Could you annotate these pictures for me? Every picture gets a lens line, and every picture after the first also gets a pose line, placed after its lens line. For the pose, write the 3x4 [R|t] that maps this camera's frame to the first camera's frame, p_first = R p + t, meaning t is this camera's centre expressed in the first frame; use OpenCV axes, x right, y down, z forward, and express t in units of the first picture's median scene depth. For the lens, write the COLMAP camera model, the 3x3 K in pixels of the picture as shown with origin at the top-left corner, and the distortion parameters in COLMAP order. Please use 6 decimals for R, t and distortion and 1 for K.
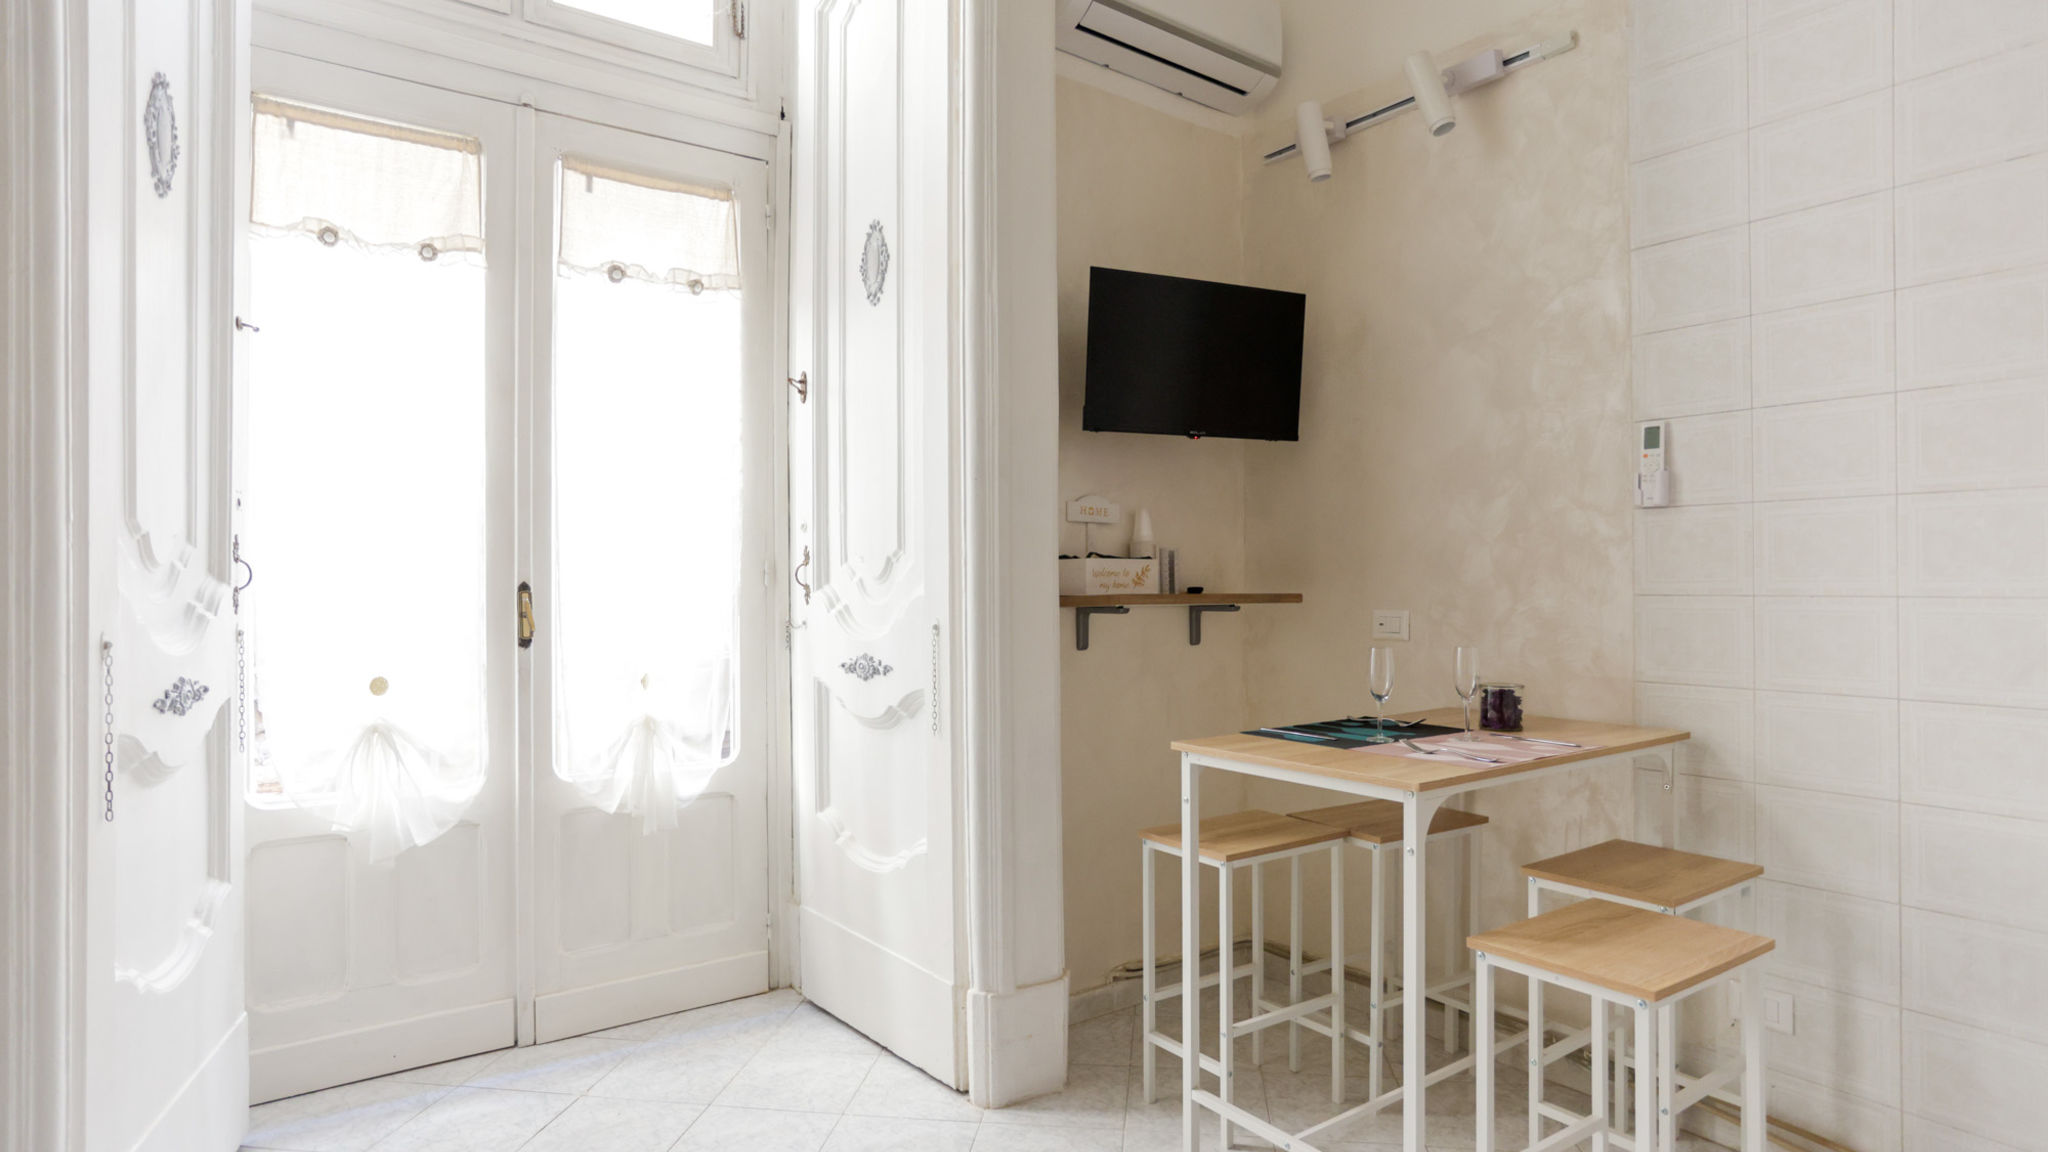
lens RADIAL K [[1117.6, 0, 1062.0], [0, 1117.6, 580.9], [0, 0, 1]] dist [-0.054819, 0.030100]
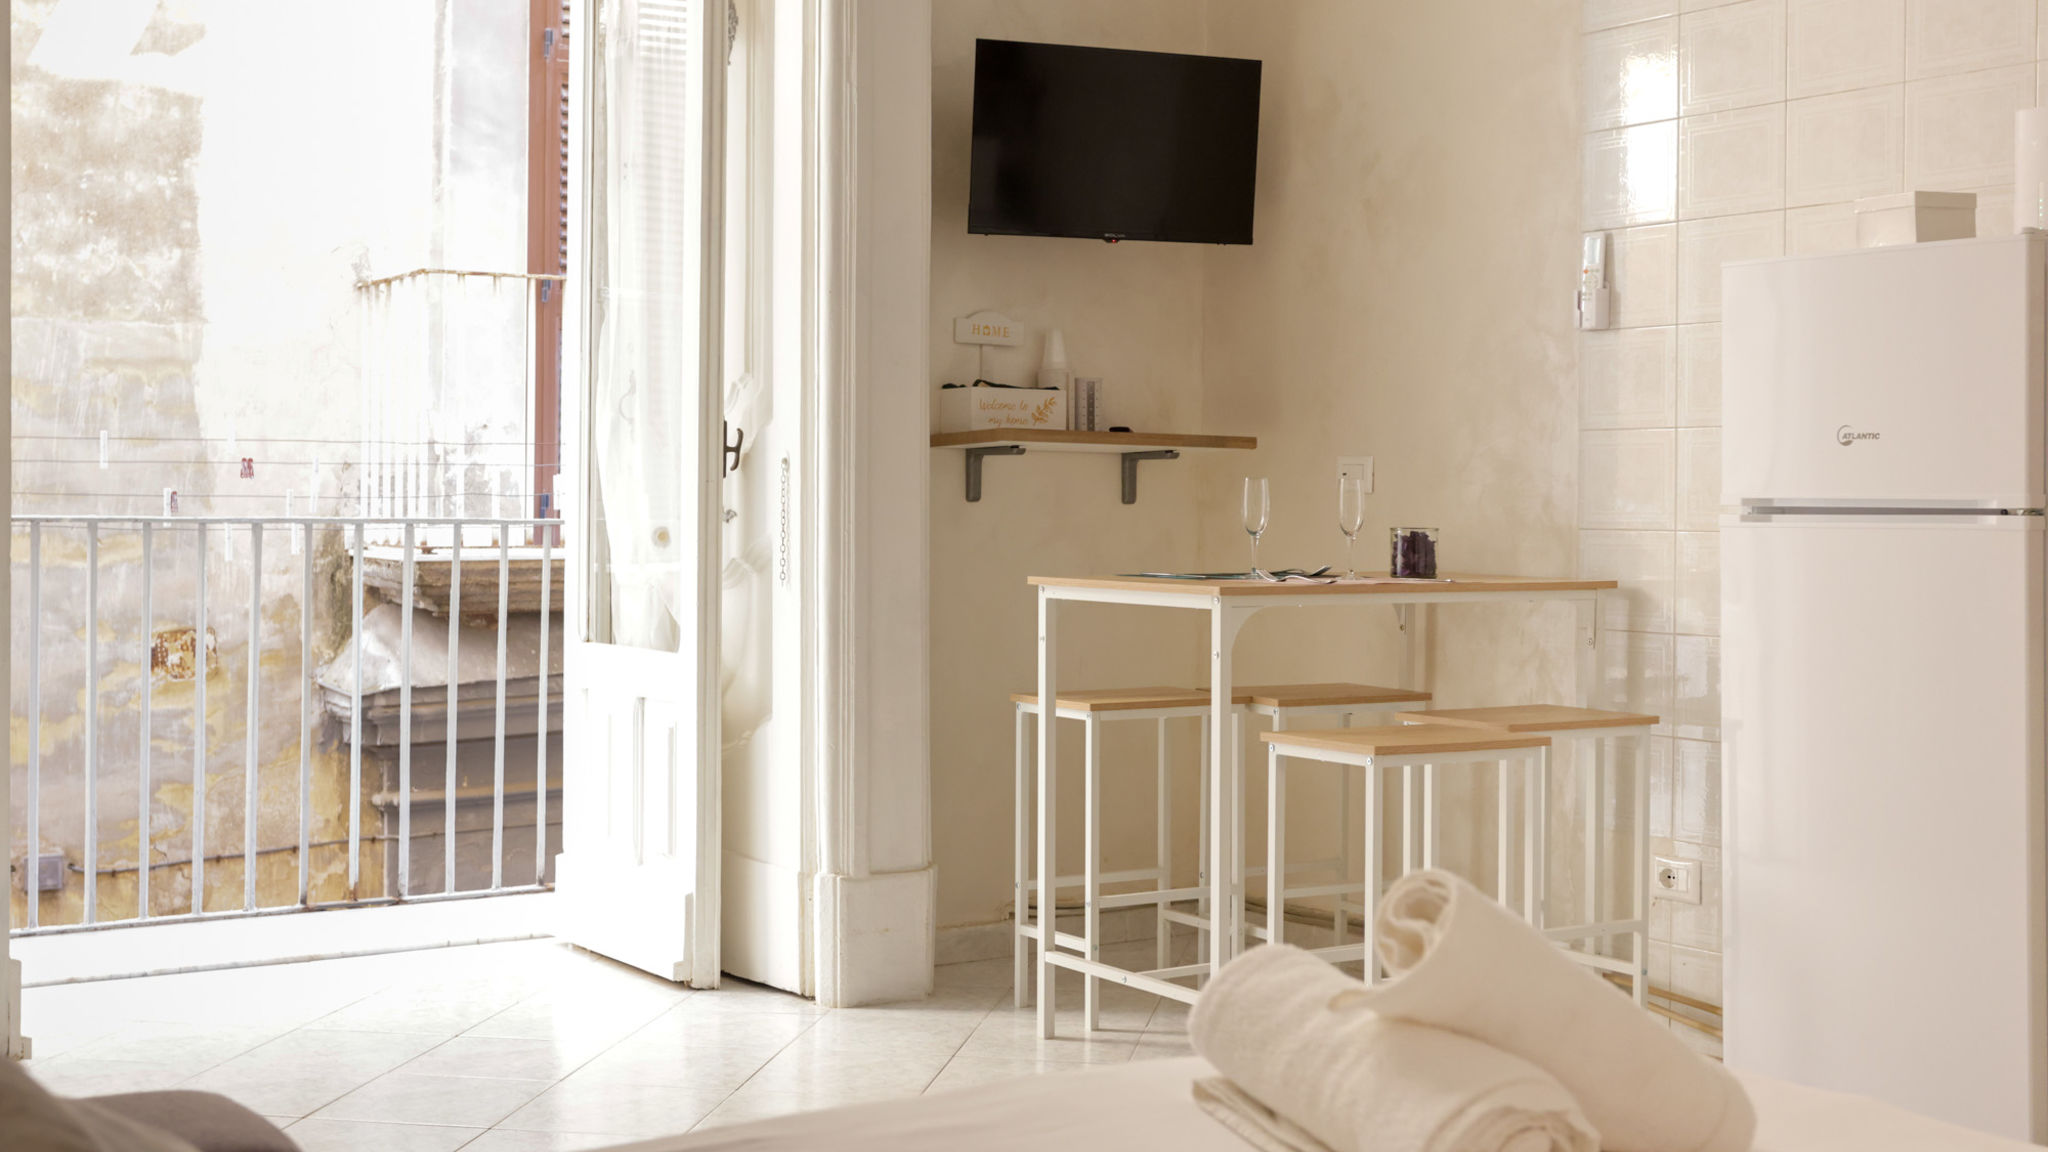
lens RADIAL K [[2371.4, 0, 1080.0], [0, 2371.4, 508.6], [0, 0, 1]] dist [-0.031895, 0.000000]
pose [[0.999490, 0.012574, -0.029356, 0.162564], [-0.012364, 0.999897, 0.007310, 0.059385], [0.029445, -0.006943, 0.999542, -0.797749]]
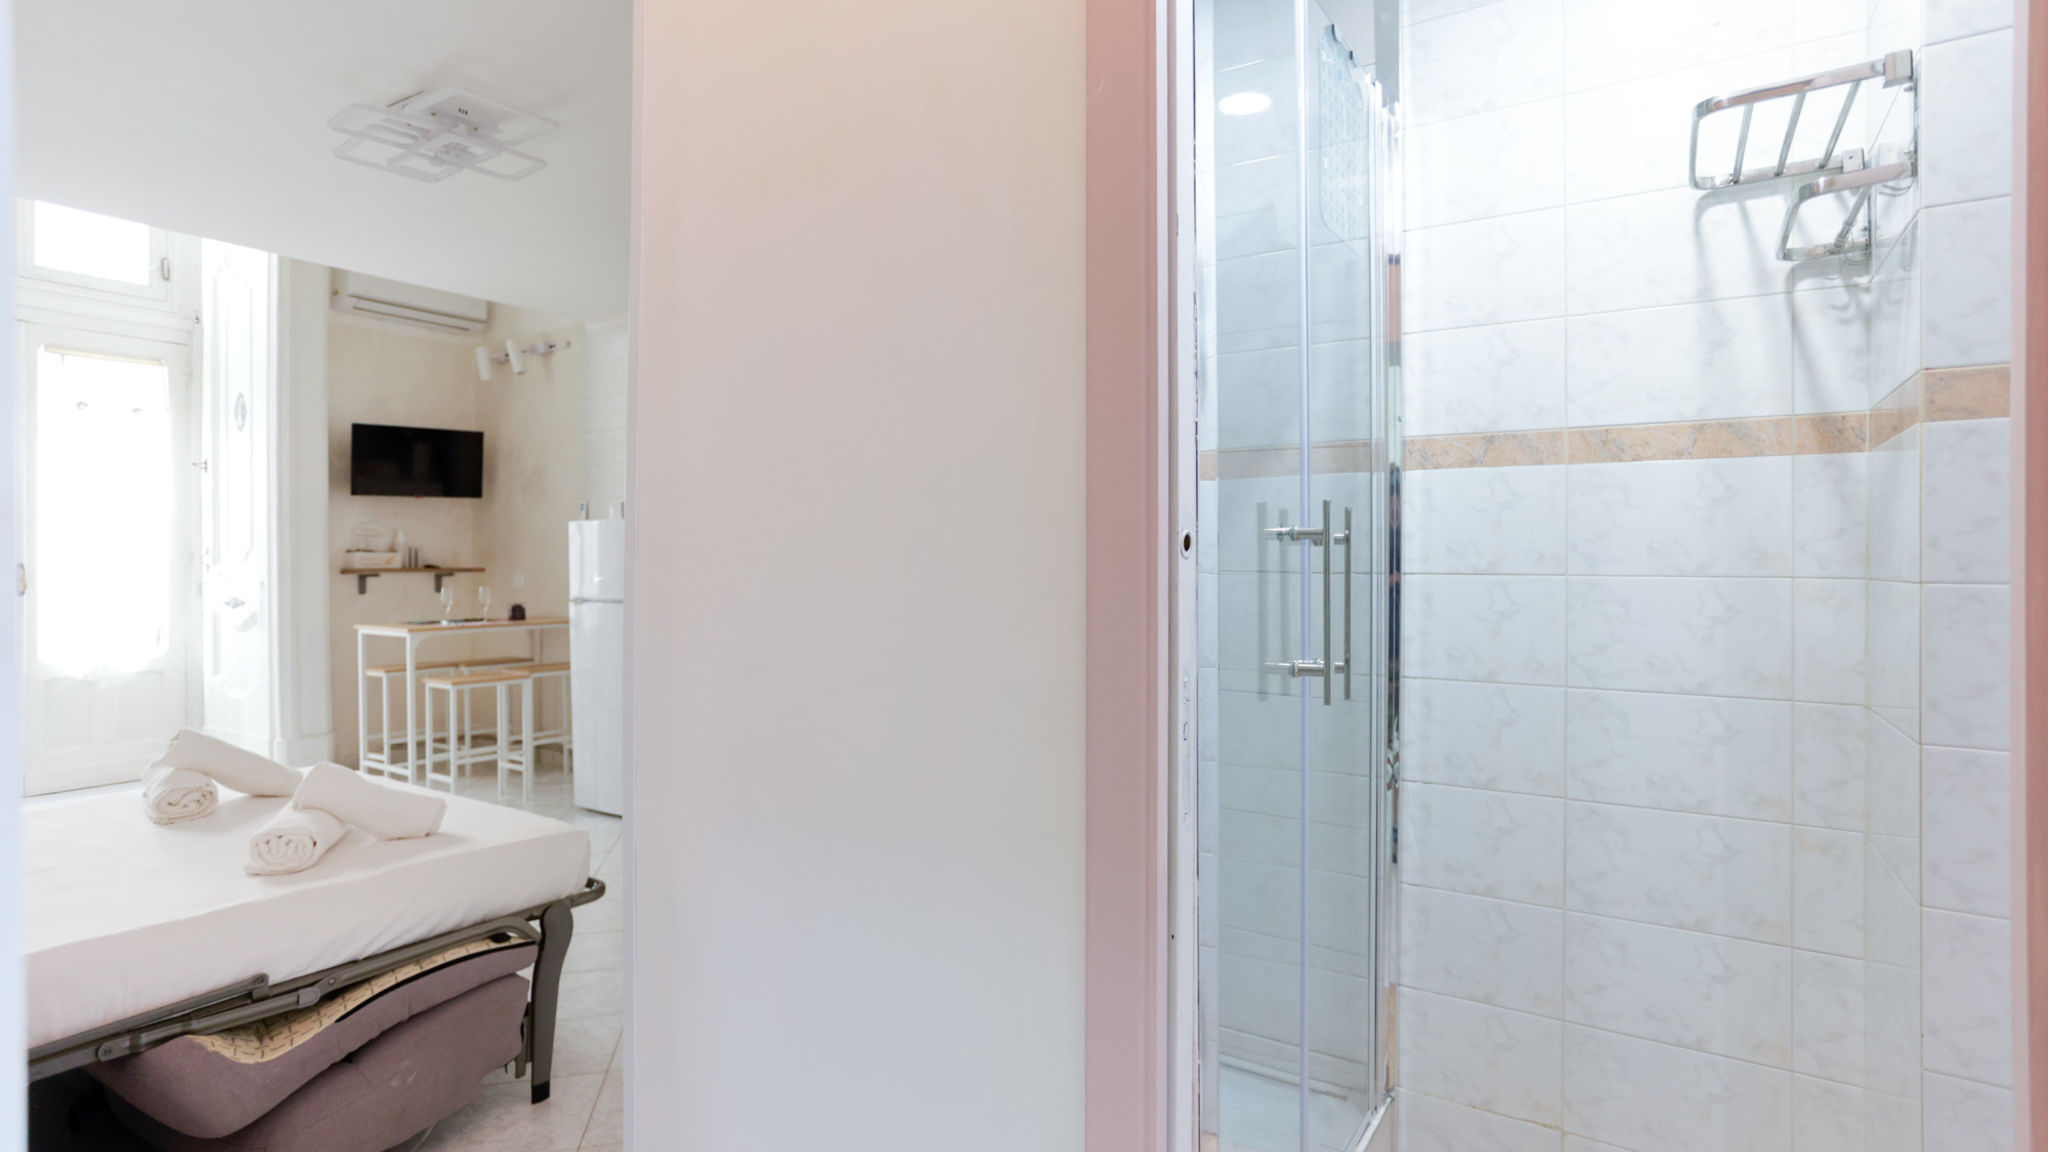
lens RADIAL K [[974.1, 0, 997.3], [0, 974.1, 560.5], [0, 0, 1]] dist [0.004422, 0.004919]
pose [[0.944609, 0.001007, 0.328196, 0.619845], [-0.001324, 0.999999, 0.000742, -0.006860], [-0.328195, -0.001136, 0.944609, -1.315736]]
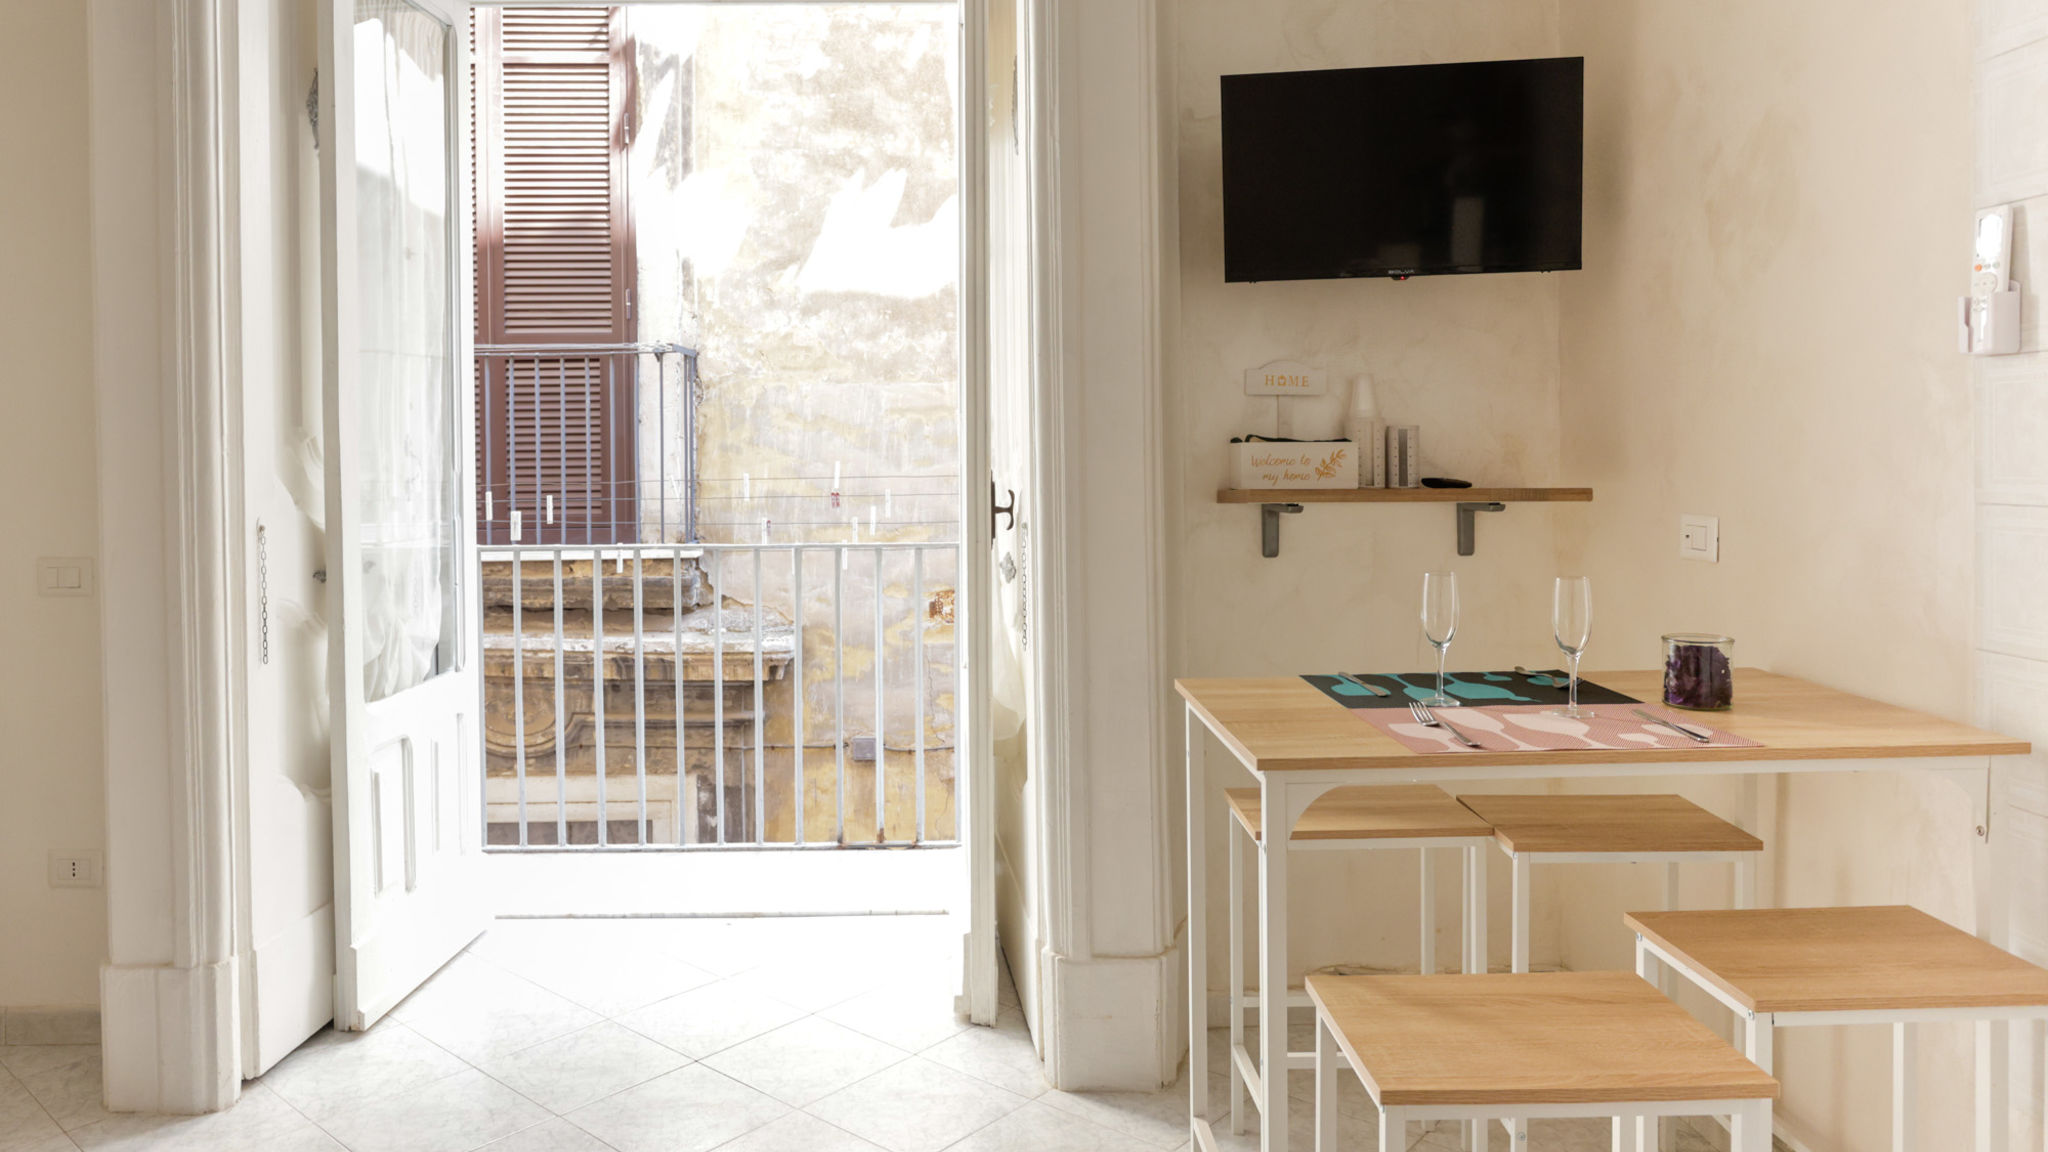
lens RADIAL K [[1391.8, 0, 960.3], [0, 1391.8, 469.2], [0, 0, 1]] dist [-0.043446, 0.023152]
pose [[0.824455, 0.002852, -0.565921, 0.437180], [0.006169, 0.999883, 0.014026, -0.017256], [0.565894, -0.015055, 0.824340, 0.075583]]
